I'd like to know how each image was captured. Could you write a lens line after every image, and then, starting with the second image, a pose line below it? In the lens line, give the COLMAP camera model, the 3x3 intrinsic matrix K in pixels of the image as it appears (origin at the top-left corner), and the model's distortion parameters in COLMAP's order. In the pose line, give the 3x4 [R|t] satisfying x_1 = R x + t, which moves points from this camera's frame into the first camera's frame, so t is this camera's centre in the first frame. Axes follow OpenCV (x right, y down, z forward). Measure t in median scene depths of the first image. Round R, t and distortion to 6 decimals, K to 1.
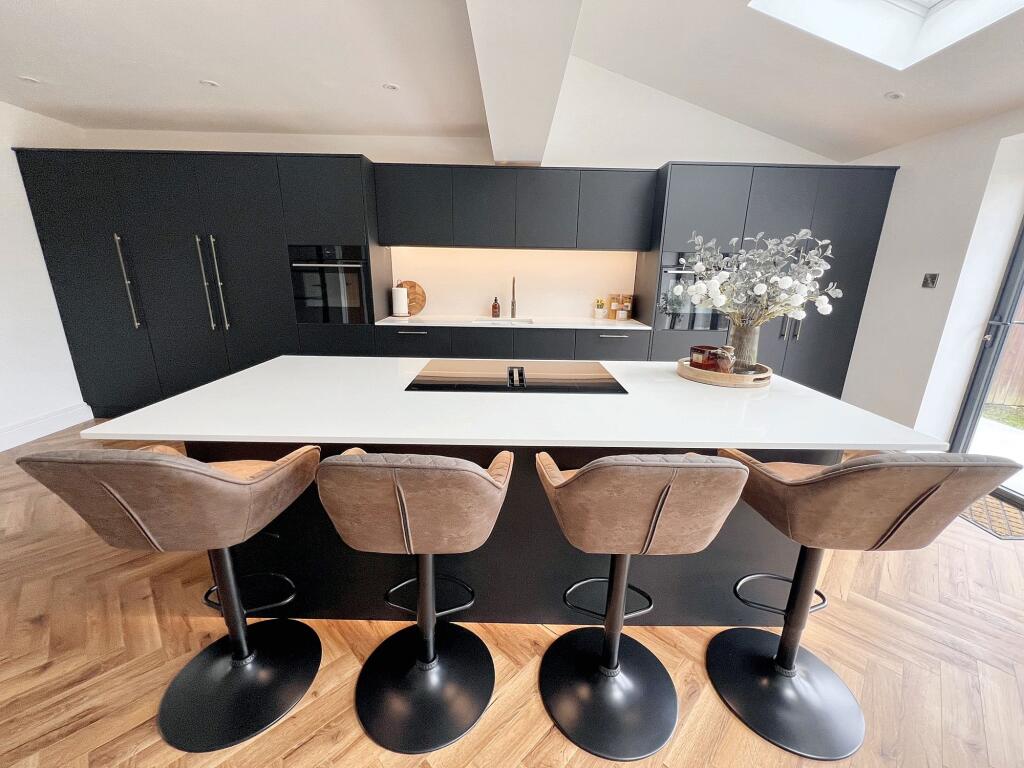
lens RADIAL K [[413.9, 0, 507.6], [0, 413.9, 379.3], [0, 0, 1]] dist [-0.001701, 0.000315]
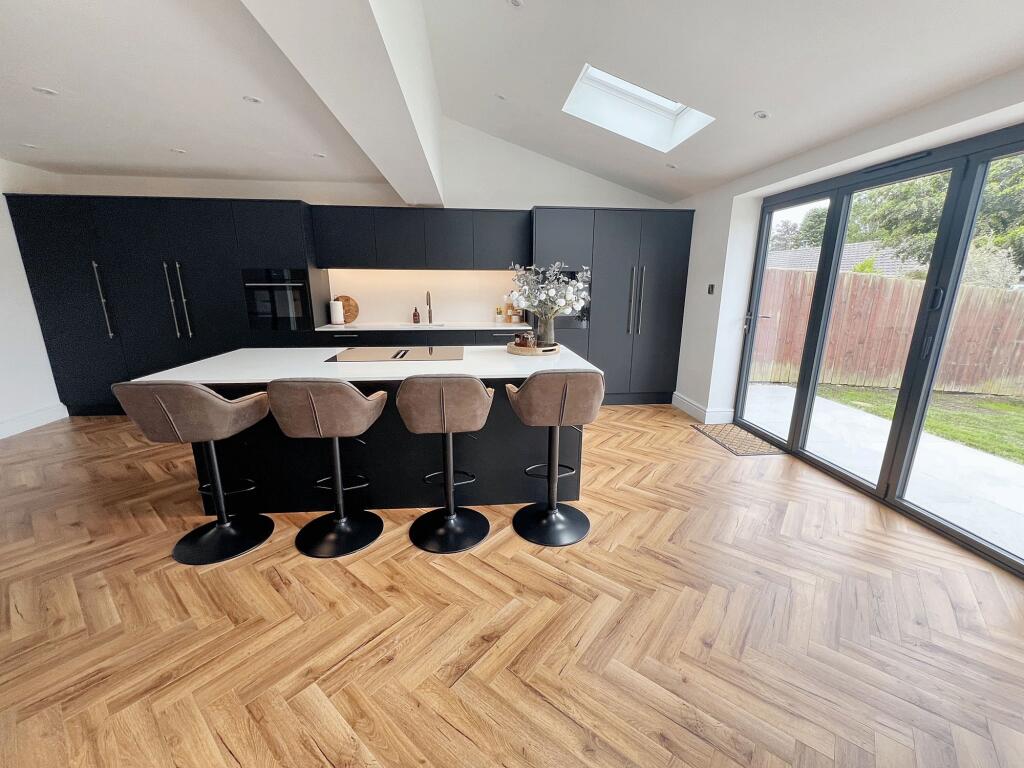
lens RADIAL K [[413.9, 0, 509.1], [0, 413.9, 379.6], [0, 0, 1]] dist [-0.001701, 0.000315]
pose [[0.994943, -0.035566, 0.093938, 0.146360], [0.038399, 0.998855, -0.028525, 0.077948], [-0.092816, 0.031988, 0.995169, -0.314060]]
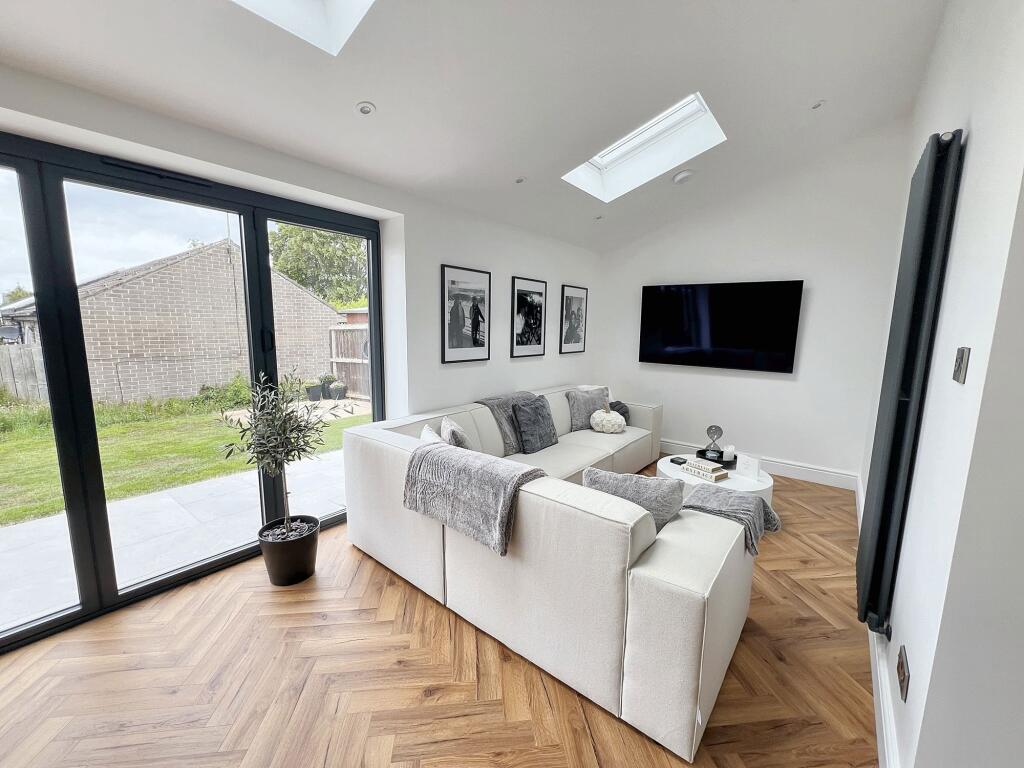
lens RADIAL K [[413.9, 0, 511.6], [0, 413.9, 385.3], [0, 0, 1]] dist [-0.001701, 0.000315]
pose [[-0.779562, -0.117382, 0.615227, 0.146882], [0.130613, 0.930217, 0.342982, -0.048732], [-0.612555, 0.347732, -0.709830, 0.143857]]
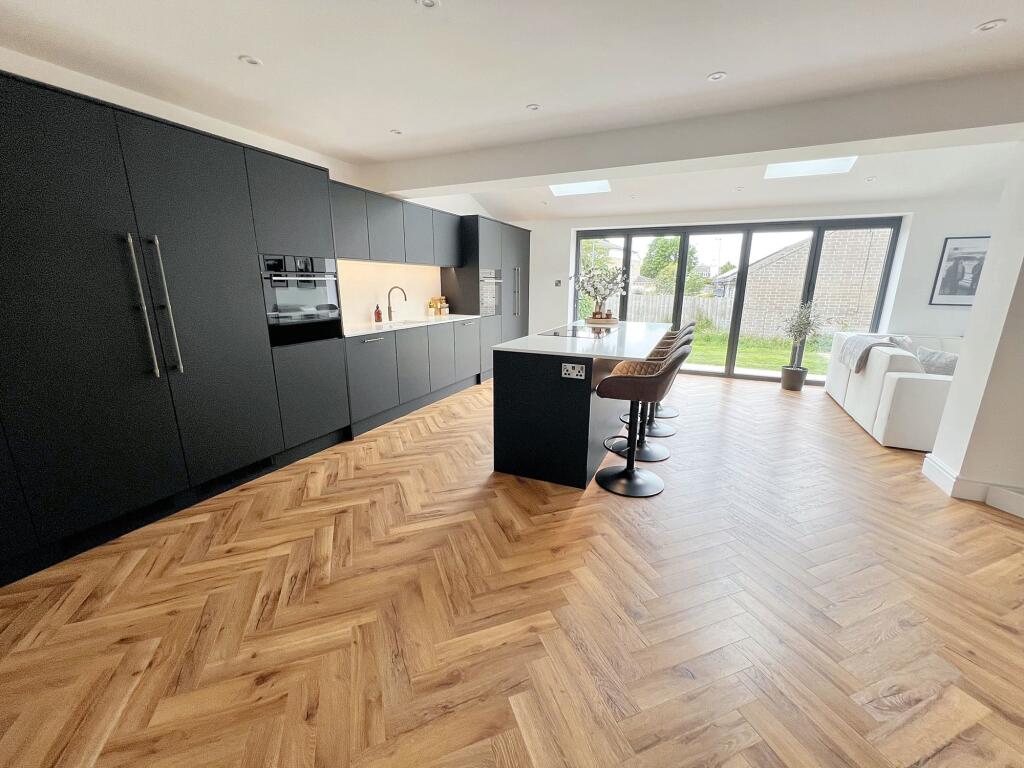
lens RADIAL K [[413.9, 0, 517.2], [0, 413.9, 387.3], [0, 0, 1]] dist [-0.001701, 0.000315]
pose [[0.406383, -0.237404, 0.882322, -1.068724], [0.235674, 0.960215, 0.149815, -0.068022], [-0.882786, 0.147058, 0.446165, 0.212735]]
